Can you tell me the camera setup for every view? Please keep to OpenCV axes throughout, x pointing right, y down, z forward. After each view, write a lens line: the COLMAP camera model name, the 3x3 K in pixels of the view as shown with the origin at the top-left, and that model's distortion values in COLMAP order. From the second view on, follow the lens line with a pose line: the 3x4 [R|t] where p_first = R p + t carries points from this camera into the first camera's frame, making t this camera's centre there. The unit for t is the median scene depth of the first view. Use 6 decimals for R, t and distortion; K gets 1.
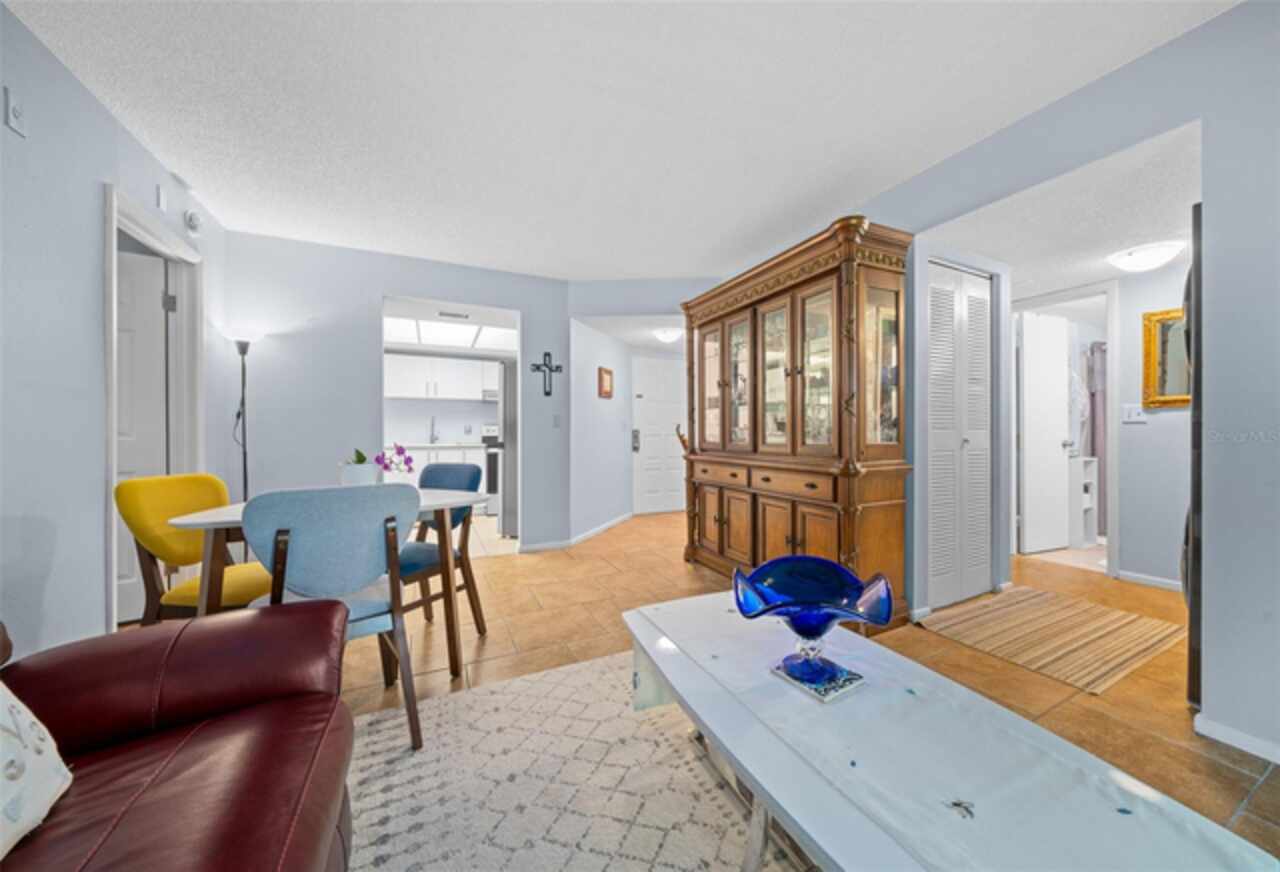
lens RADIAL K [[446.4, 0, 661.7], [0, 446.4, 433.7], [0, 0, 1]] dist [-0.009459, -0.000115]
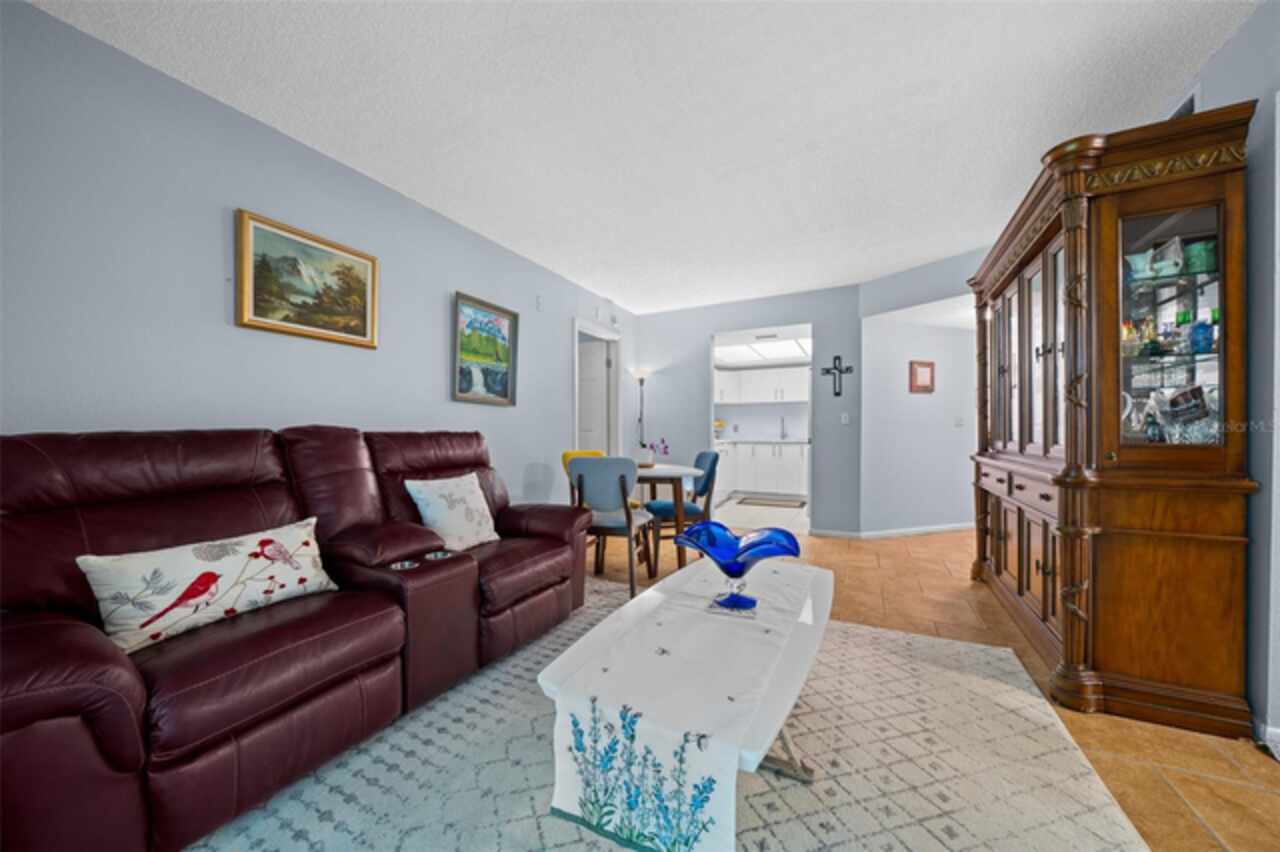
lens RADIAL K [[446.3, 0, 649.8], [0, 446.3, 430.7], [0, 0, 1]] dist [-0.002688, -0.000029]
pose [[0.595923, -0.002470, -0.803038, 0.394948], [0.000872, 0.999997, -0.002428, 0.001657], [0.803041, 0.000747, 0.595923, -0.013524]]
